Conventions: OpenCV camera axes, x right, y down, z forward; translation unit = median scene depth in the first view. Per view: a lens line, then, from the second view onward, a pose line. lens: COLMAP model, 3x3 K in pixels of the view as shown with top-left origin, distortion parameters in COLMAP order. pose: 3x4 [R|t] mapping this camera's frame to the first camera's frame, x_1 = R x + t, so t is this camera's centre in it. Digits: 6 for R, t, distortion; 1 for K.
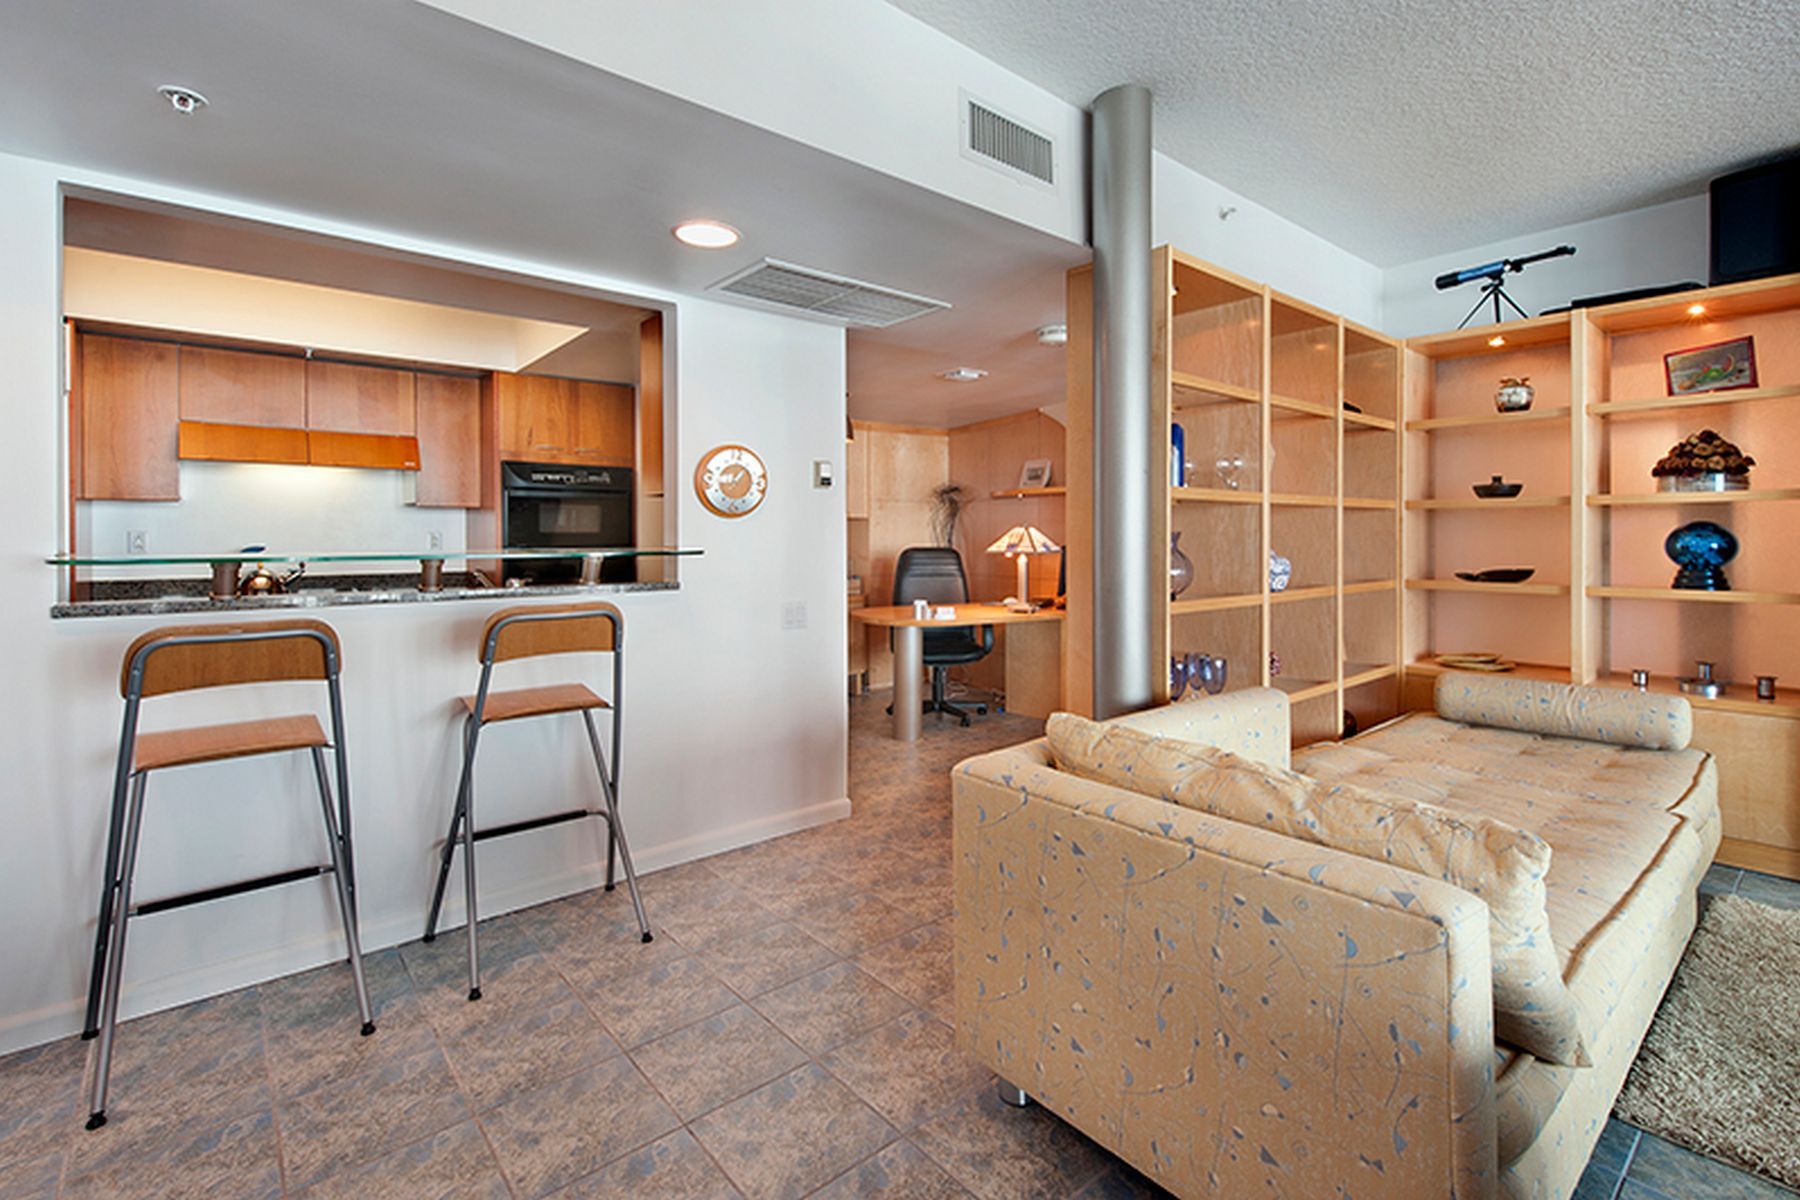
lens RADIAL K [[762.0, 0, 760.5], [0, 762.0, 546.0], [0, 0, 1]] dist [0.002634, 0.000274]
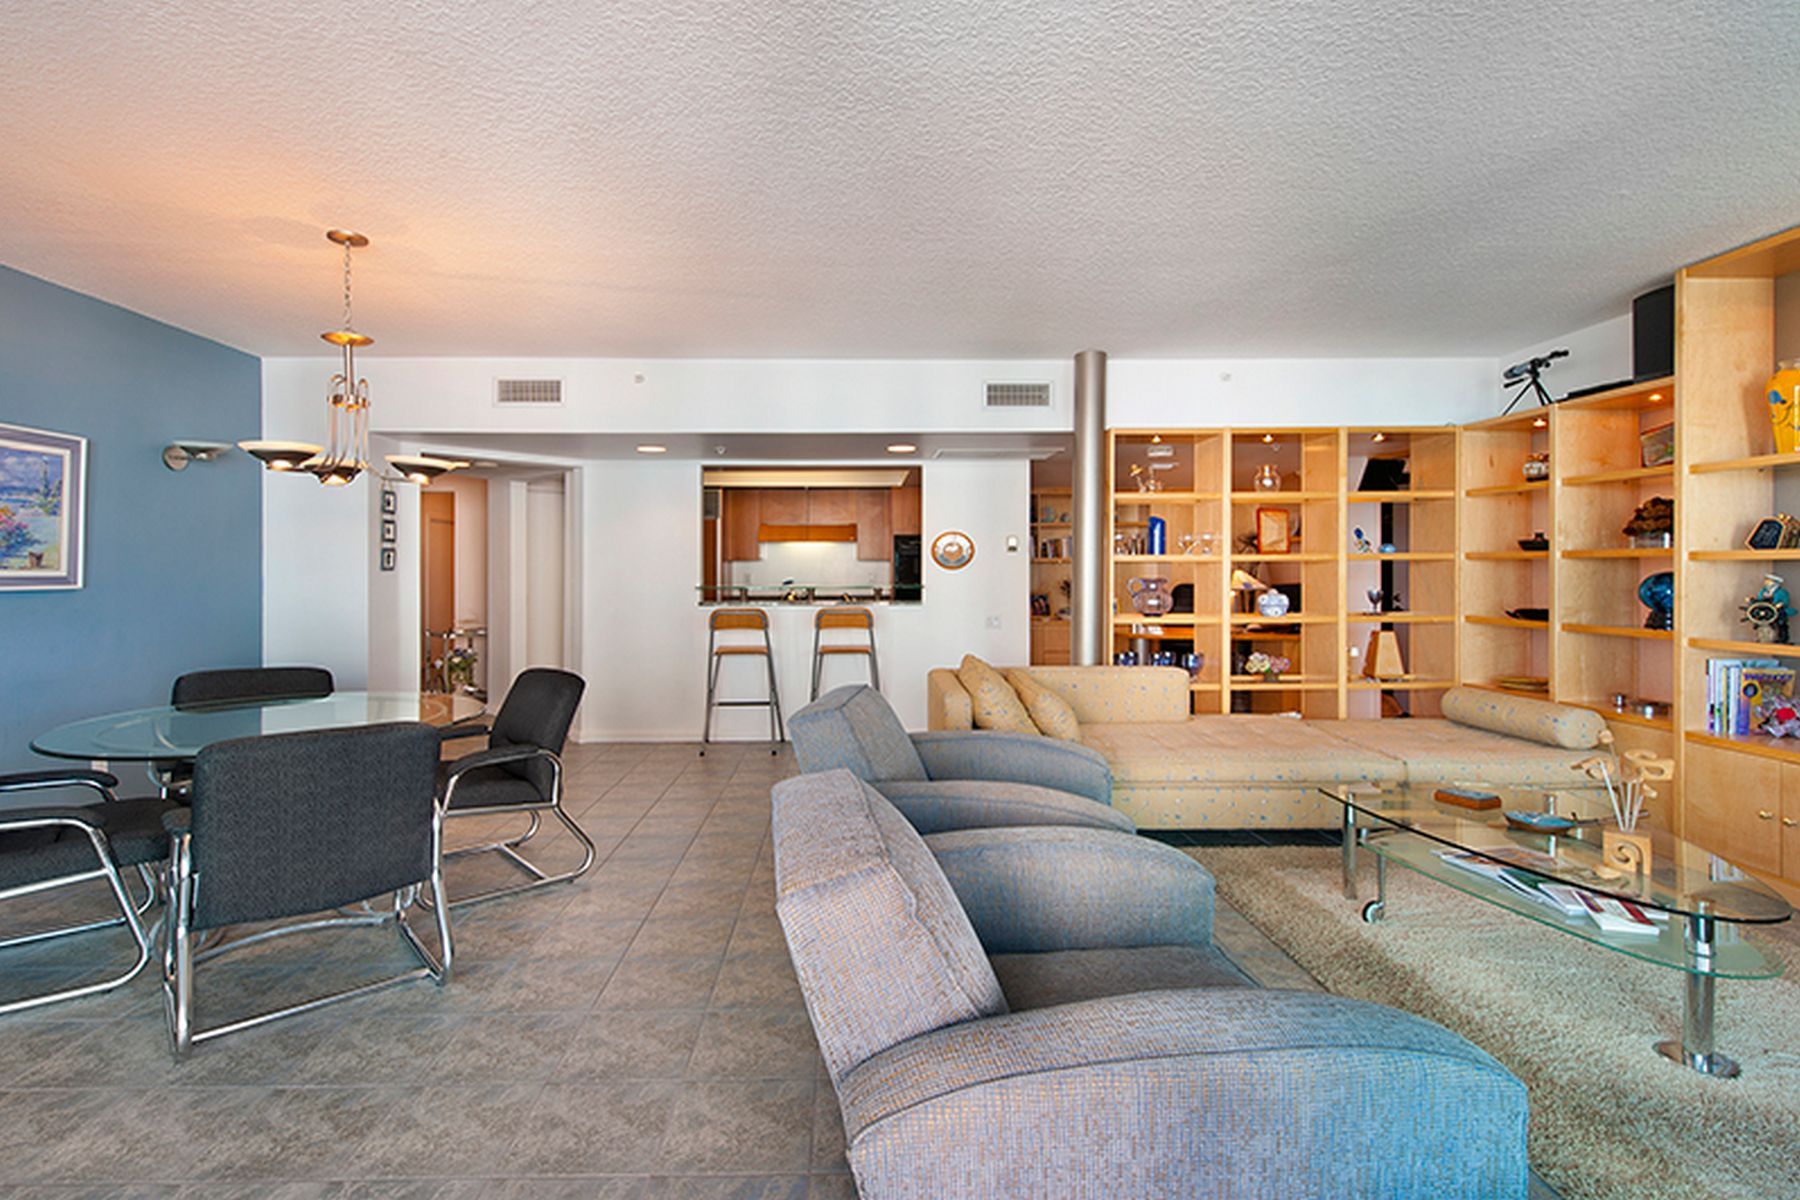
lens RADIAL K [[898.0, 0, 906.4], [0, 898.0, 557.3], [0, 0, 1]] dist [0.014628, -0.009694]
pose [[0.808713, -0.005480, -0.588177, 1.107122], [-0.004174, 0.999878, -0.015055, -0.029358], [0.588188, 0.014631, 0.808592, -0.849168]]
